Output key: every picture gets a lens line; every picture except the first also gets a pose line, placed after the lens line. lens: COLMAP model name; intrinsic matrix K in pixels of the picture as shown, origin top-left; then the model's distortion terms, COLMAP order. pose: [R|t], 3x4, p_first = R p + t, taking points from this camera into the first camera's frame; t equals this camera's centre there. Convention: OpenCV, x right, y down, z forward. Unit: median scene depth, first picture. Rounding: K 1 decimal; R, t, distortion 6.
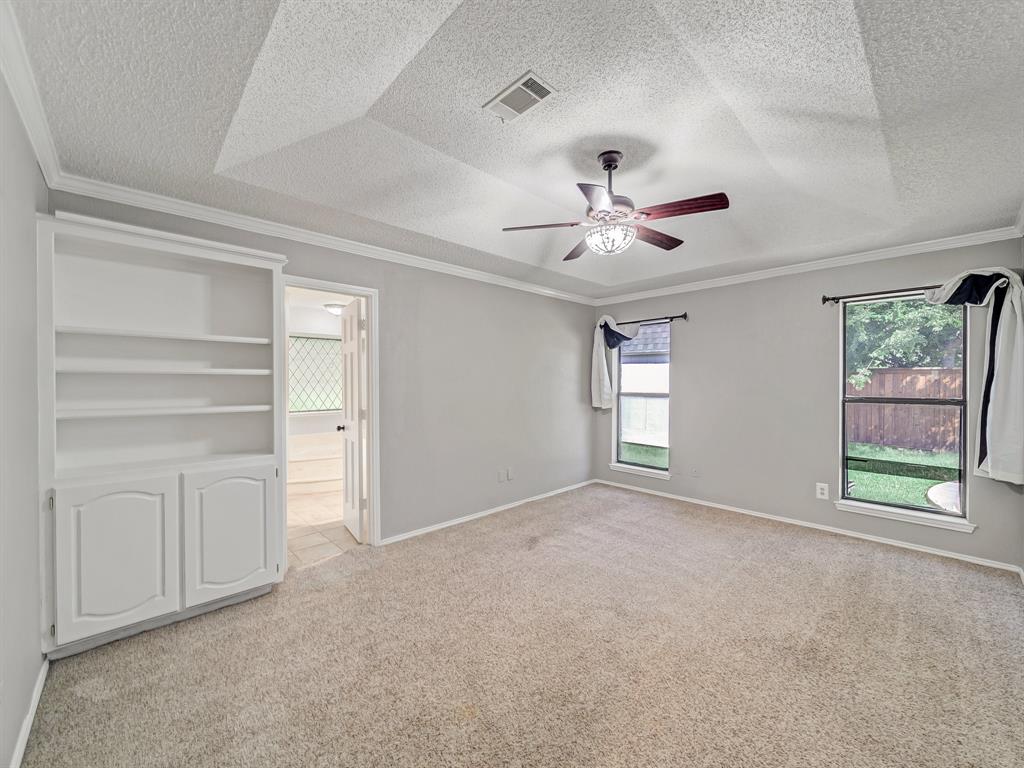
lens RADIAL K [[407.1, 0, 528.6], [0, 407.1, 385.6], [0, 0, 1]] dist [-0.000654, -0.000048]
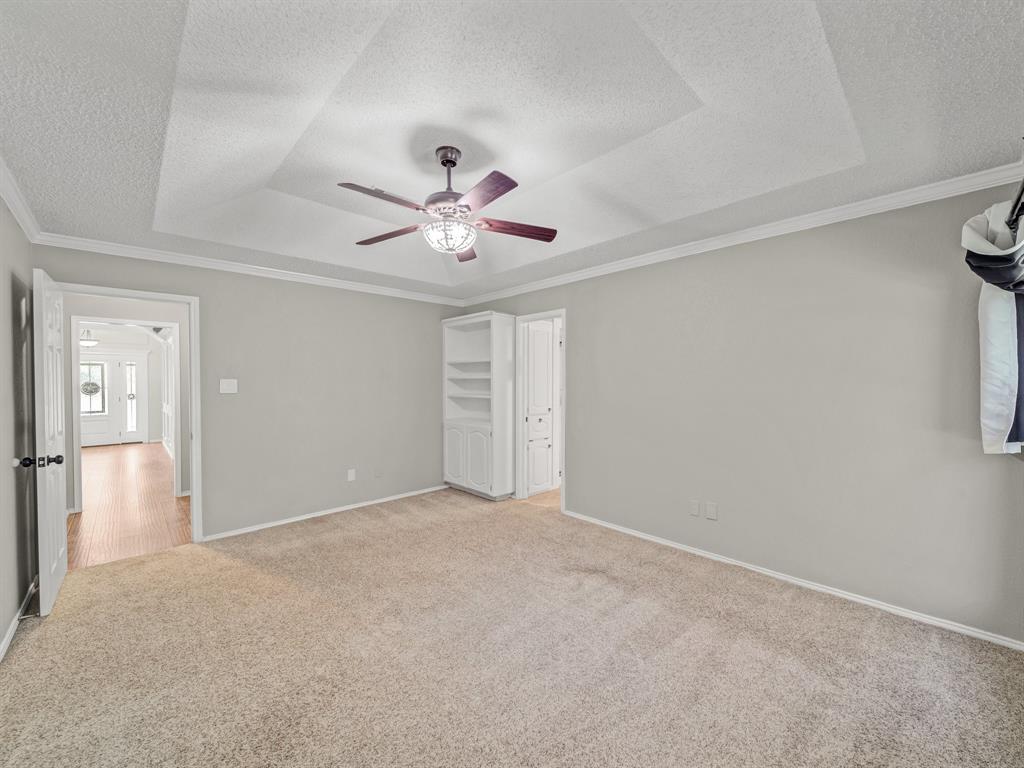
lens RADIAL K [[407.1, 0, 528.6], [0, 407.1, 385.6], [0, 0, 1]] dist [-0.000654, -0.000048]
pose [[-0.001234, 0.012238, -0.999924, 0.891246], [-0.008834, 0.999886, 0.012248, -0.013808], [0.999960, 0.008848, -0.001126, 0.903511]]
